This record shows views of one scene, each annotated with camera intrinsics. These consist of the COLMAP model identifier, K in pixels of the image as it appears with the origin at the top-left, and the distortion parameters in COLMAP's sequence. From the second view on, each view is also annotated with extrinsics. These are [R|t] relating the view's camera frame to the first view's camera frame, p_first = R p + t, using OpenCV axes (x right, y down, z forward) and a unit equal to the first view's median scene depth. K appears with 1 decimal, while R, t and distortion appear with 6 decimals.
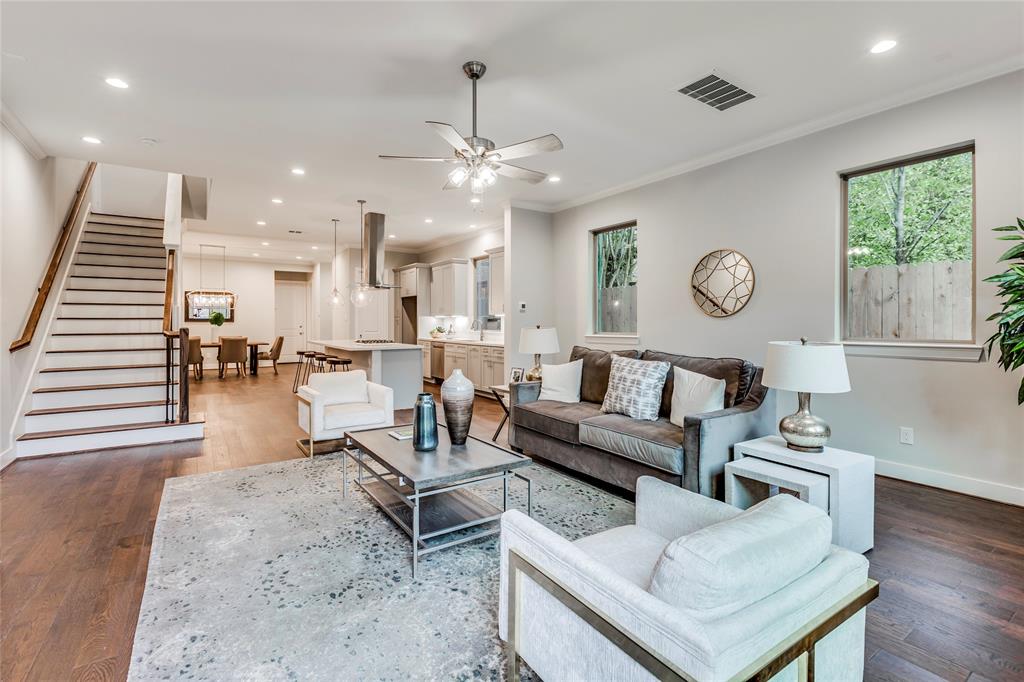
lens RADIAL K [[475.9, 0, 514.4], [0, 475.9, 331.0], [0, 0, 1]] dist [0.003176, 0.000406]
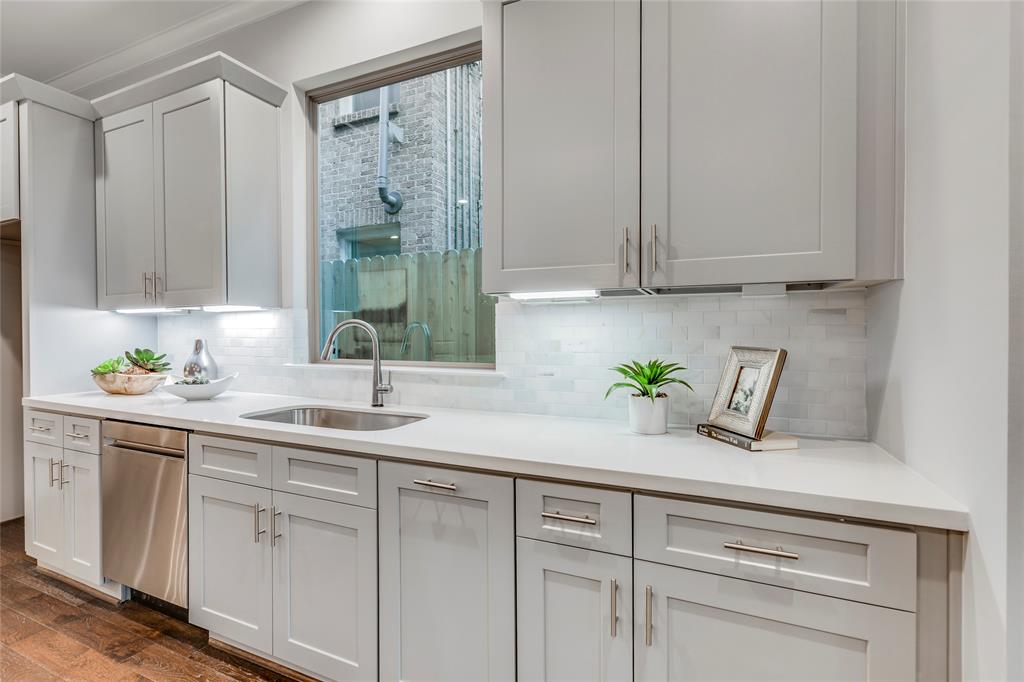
lens RADIAL K [[469.9, 0, 506.4], [0, 469.9, 336.7], [0, 0, 1]] dist [0.000575, -0.000099]
pose [[0.854088, -0.005311, 0.520101, -0.171208], [0.012136, 0.999879, -0.009719, -0.015215], [-0.519986, 0.014613, 0.854050, 0.969167]]
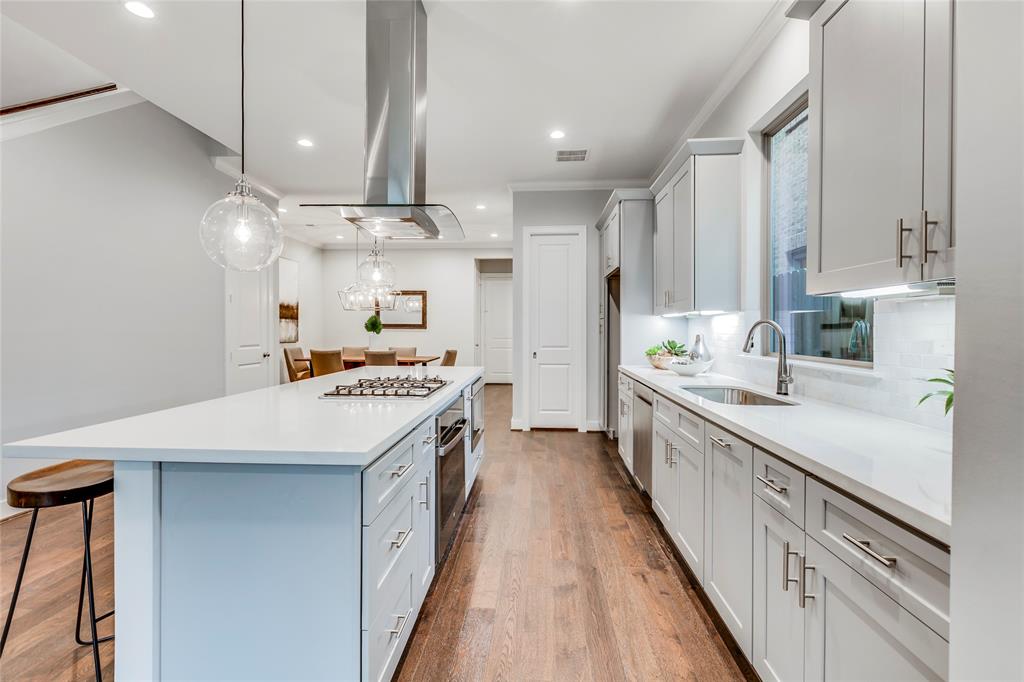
lens RADIAL K [[465.7, 0, 511.3], [0, 465.7, 332.9], [0, 0, 1]] dist [0.017313, -0.000158]
pose [[0.789048, 0.006692, -0.614295, -0.031315], [-0.015152, 0.999848, -0.008570, -0.013993], [0.614144, 0.016070, 0.789030, 0.872330]]
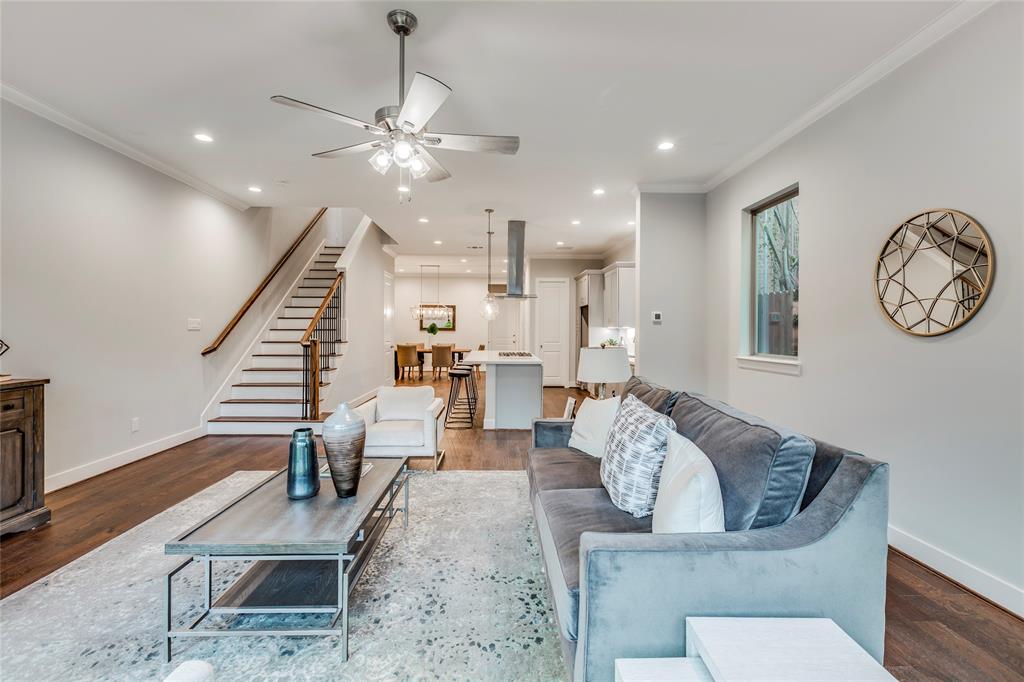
lens RADIAL K [[469.9, 0, 506.4], [0, 469.9, 336.7], [0, 0, 1]] dist [0.000575, -0.000099]
pose [[0.839091, 0.015550, -0.543769, 0.230314], [-0.017671, 0.999843, 0.001324, -0.015395], [0.543705, 0.008498, 0.839234, 0.209807]]
